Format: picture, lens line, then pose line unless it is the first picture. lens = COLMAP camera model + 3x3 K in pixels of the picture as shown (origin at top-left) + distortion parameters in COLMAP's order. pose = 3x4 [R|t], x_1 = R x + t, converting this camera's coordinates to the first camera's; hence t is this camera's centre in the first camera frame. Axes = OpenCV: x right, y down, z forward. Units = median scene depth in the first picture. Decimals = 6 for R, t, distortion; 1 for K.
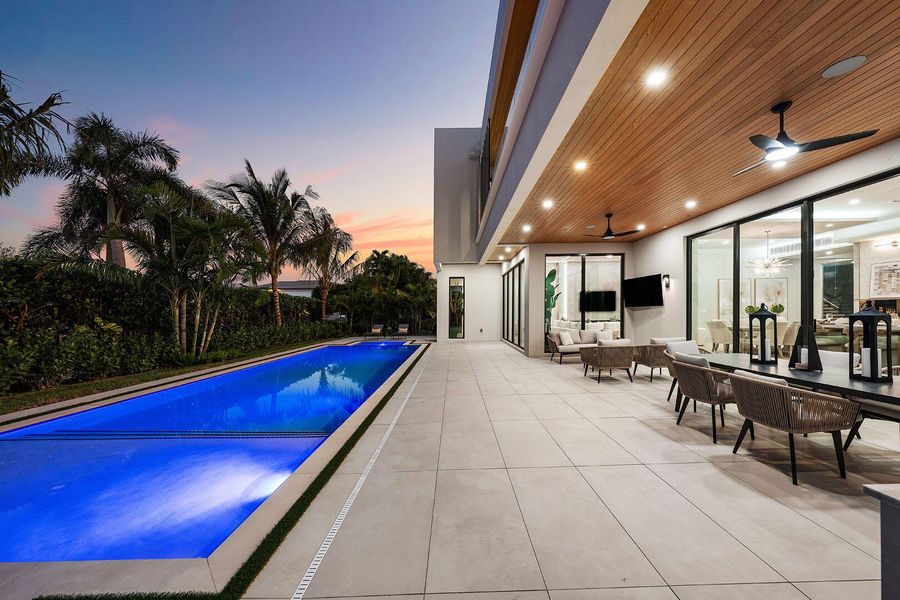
lens RADIAL K [[314.9, 0, 456.7], [0, 314.9, 306.6], [0, 0, 1]] dist [-0.001344, -0.000207]
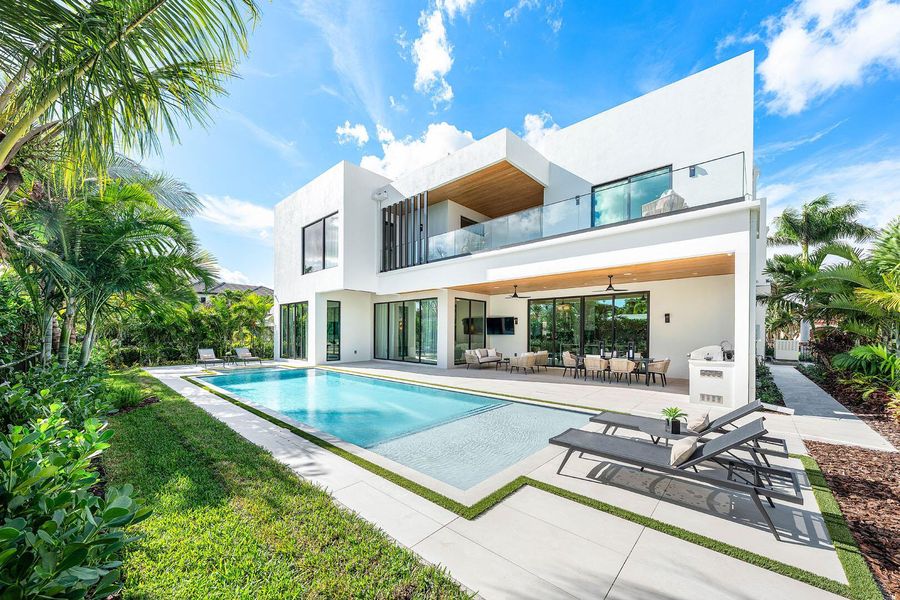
lens RADIAL K [[332.5, 0, 455.4], [0, 332.5, 327.6], [0, 0, 1]] dist [0.000569, 0.000284]
pose [[0.675596, 0.028751, 0.736711, -0.720460], [-0.028404, 0.999513, -0.012960, -0.005607], [-0.736724, -0.012170, 0.676084, -0.038719]]
